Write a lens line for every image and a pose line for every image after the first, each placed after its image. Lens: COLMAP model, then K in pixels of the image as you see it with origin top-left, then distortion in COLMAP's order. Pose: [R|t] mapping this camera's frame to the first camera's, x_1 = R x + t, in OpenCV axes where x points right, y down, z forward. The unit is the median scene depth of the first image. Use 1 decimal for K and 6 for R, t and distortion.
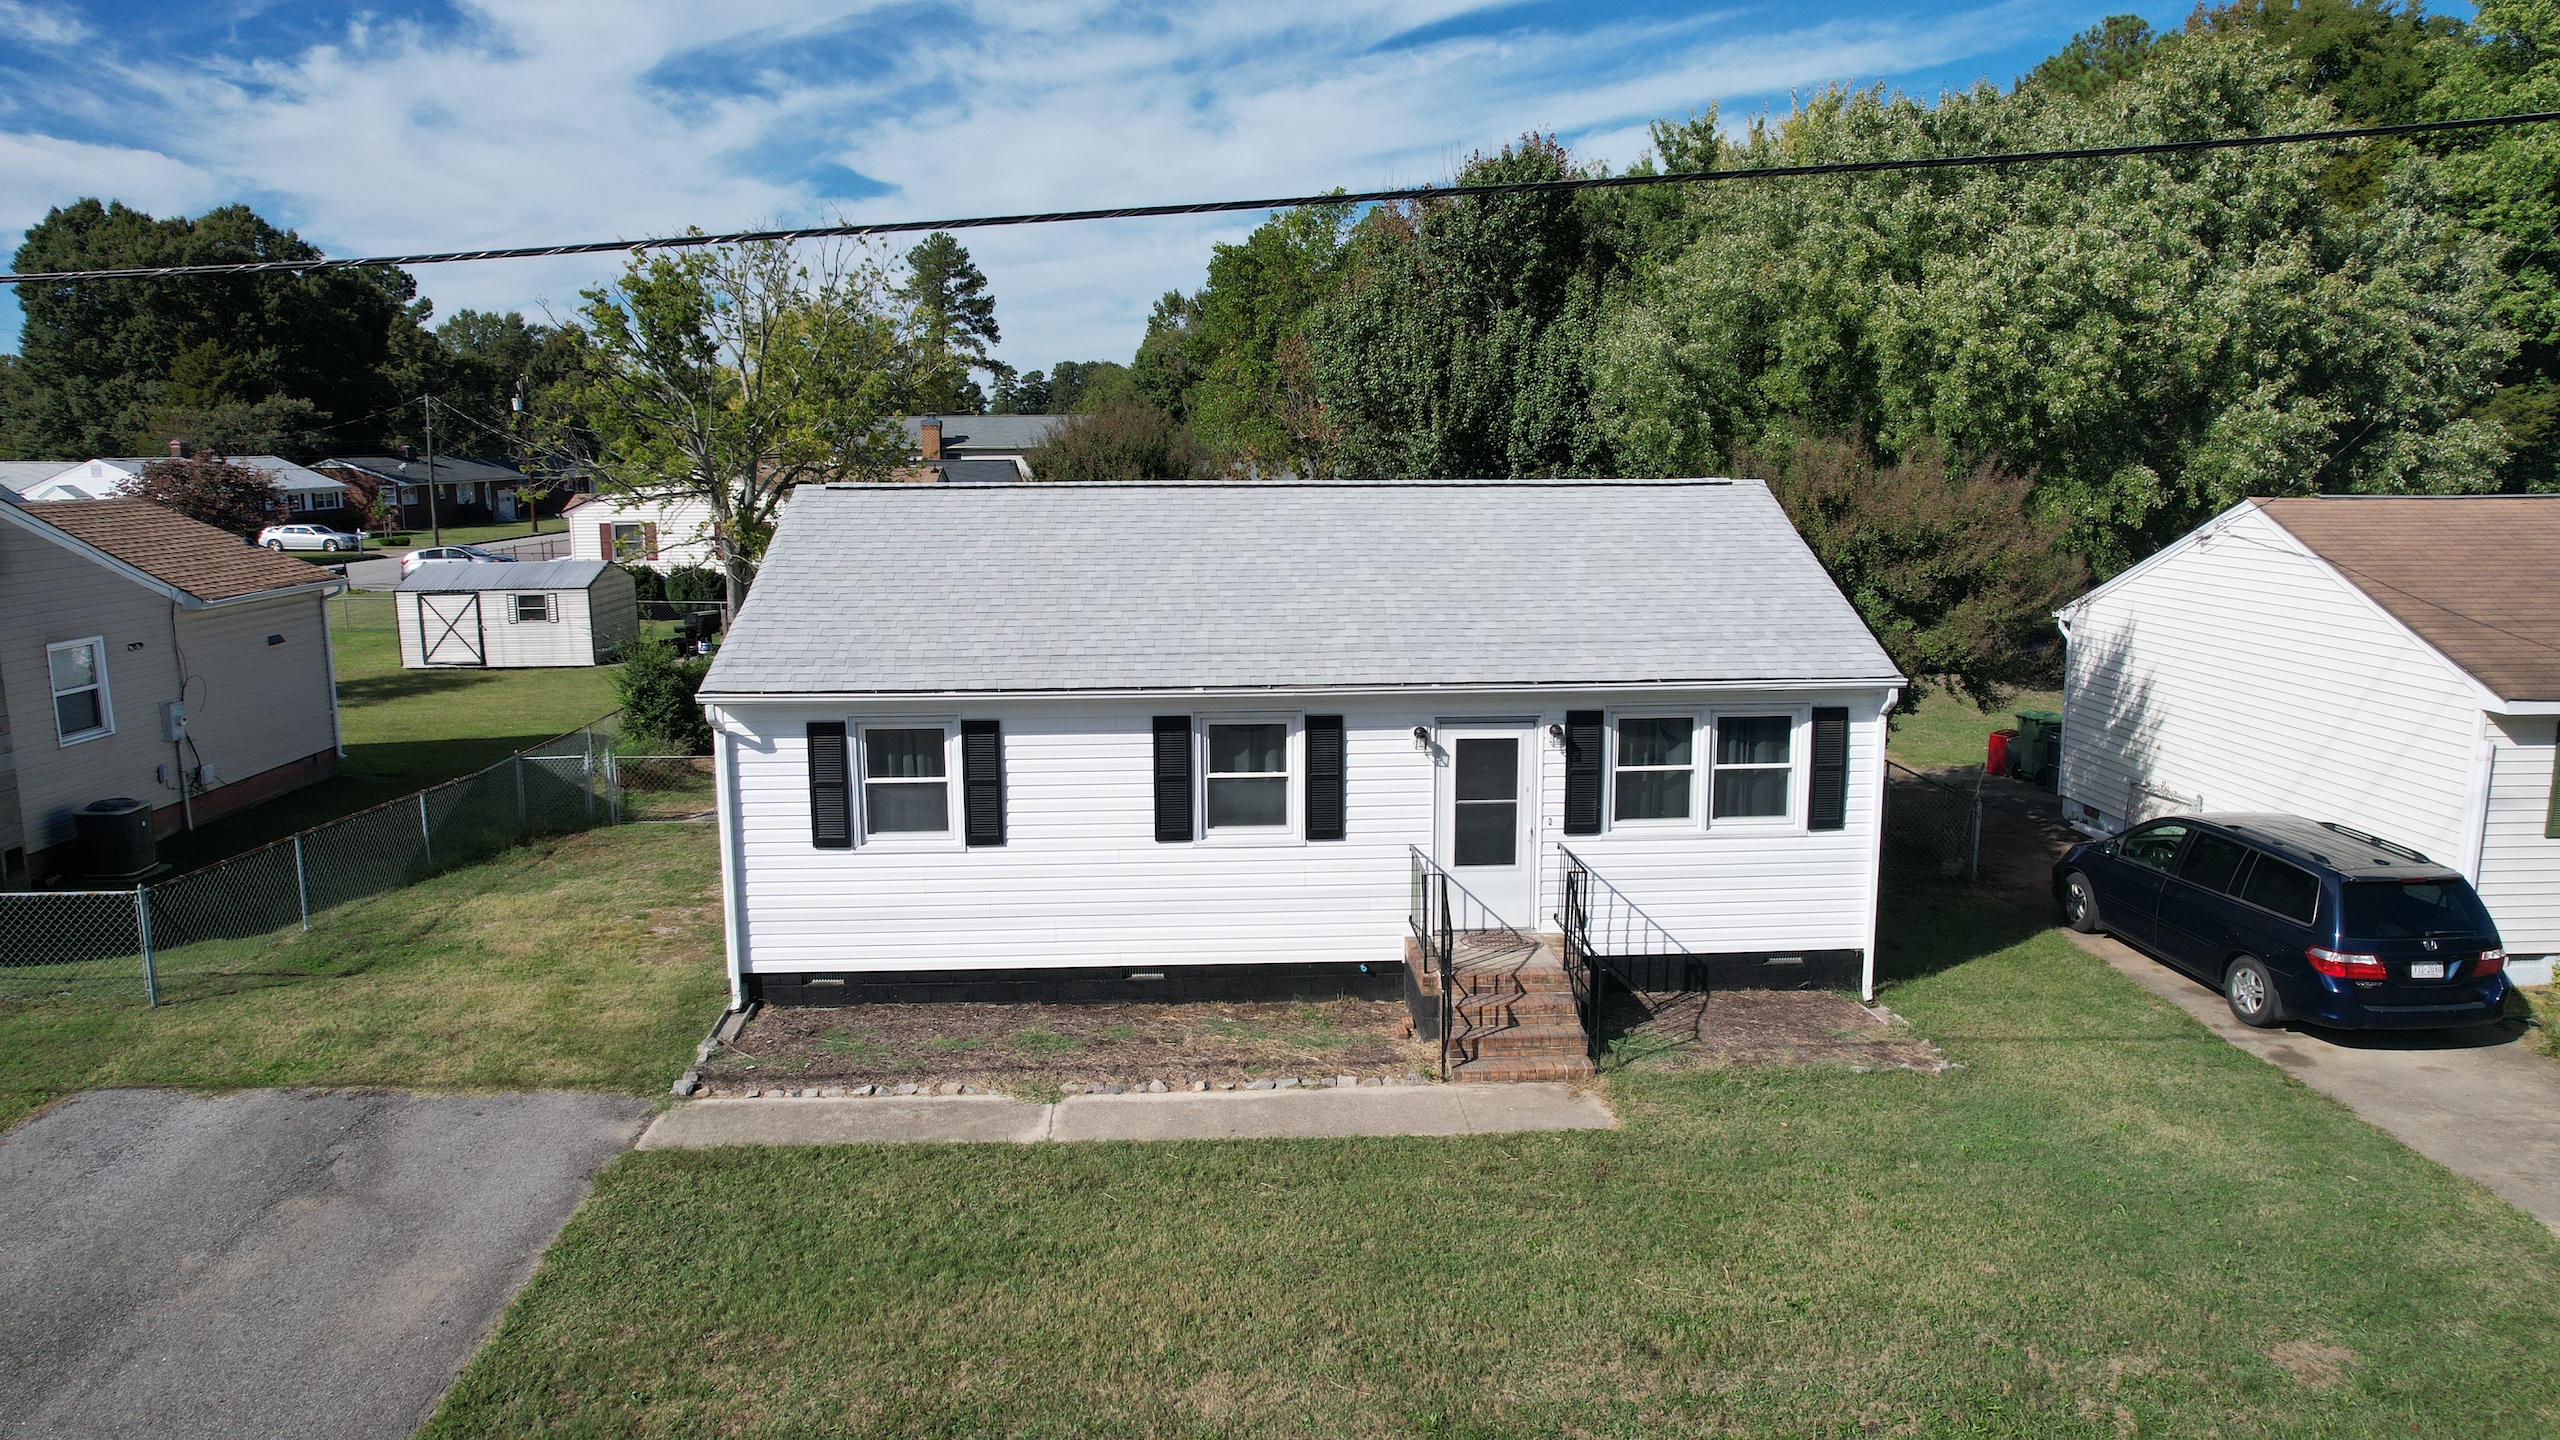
lens RADIAL K [[1631.6, 0, 1280.0], [0, 1631.6, 720.0], [0, 0, 1]] dist [-0.069738, 0.063900]
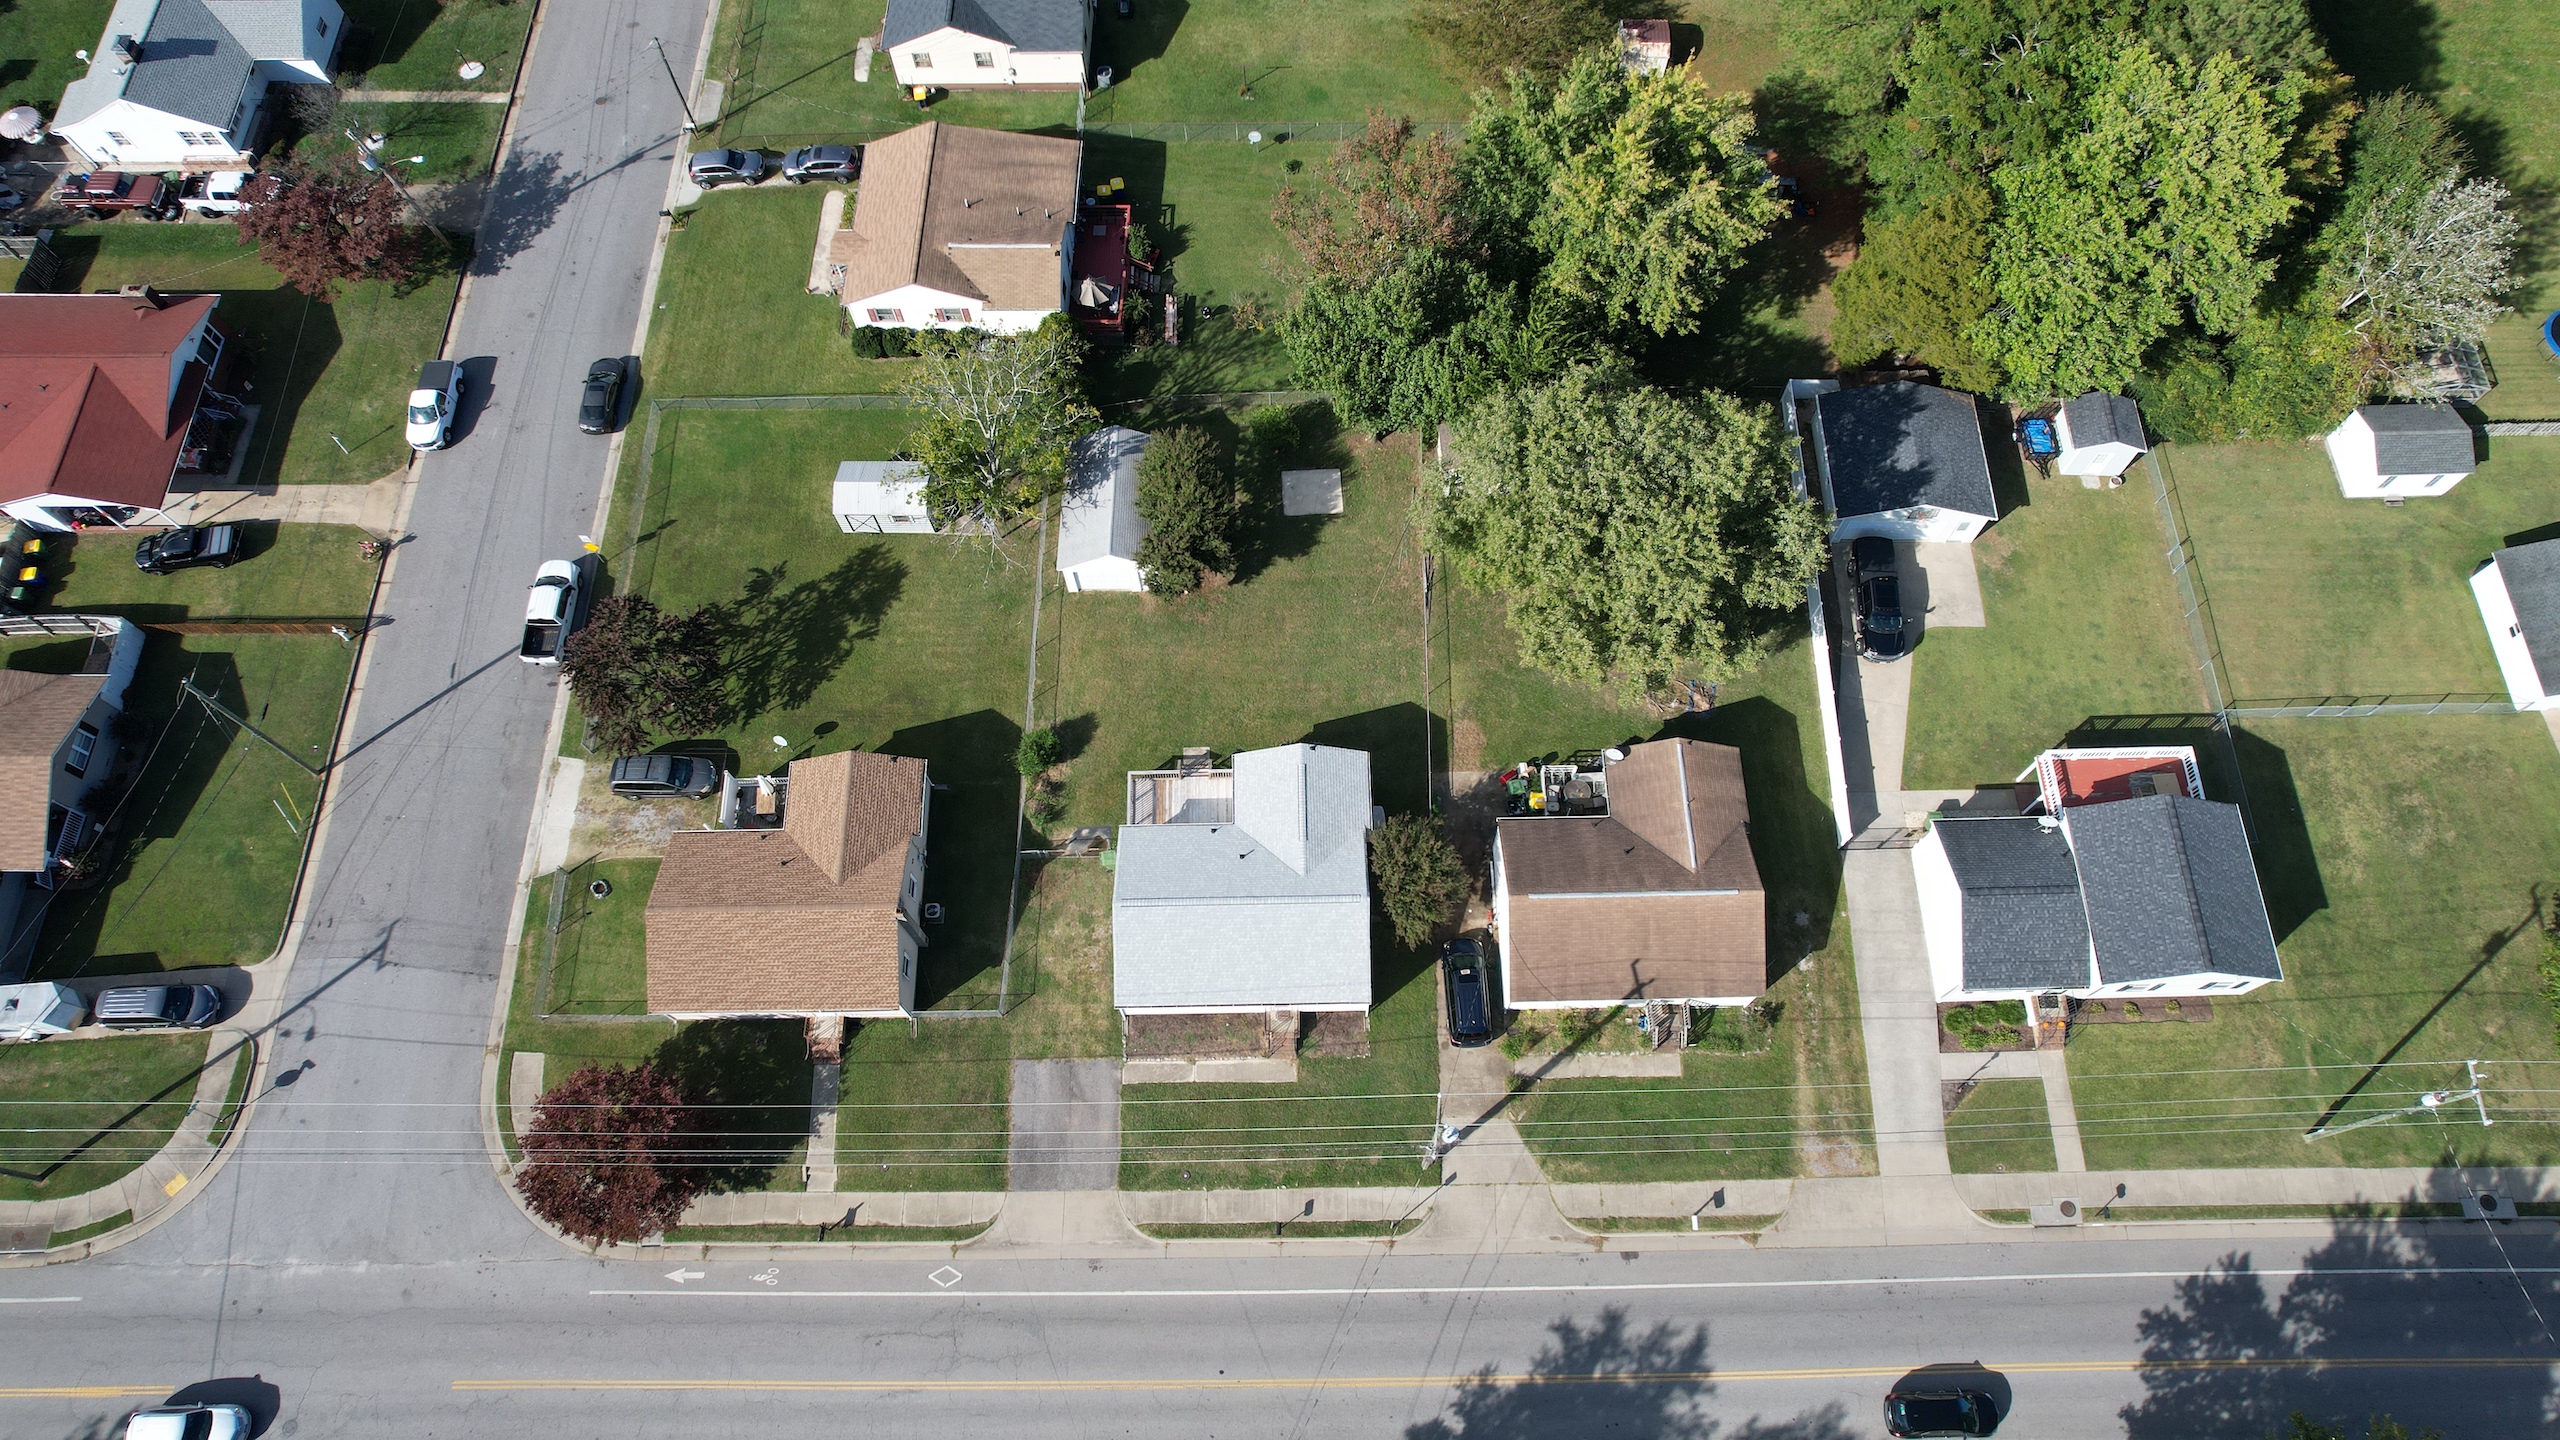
lens RADIAL K [[1634.4, 0, 1281.2], [0, 1634.4, 721.7], [0, 0, 1]] dist [-0.093755, 0.092600]
pose [[0.999112, 0.030637, -0.028934, 0.248670], [0.007426, 0.547858, 0.836538, -4.514733], [0.041481, -0.836010, 0.547144, -0.914251]]
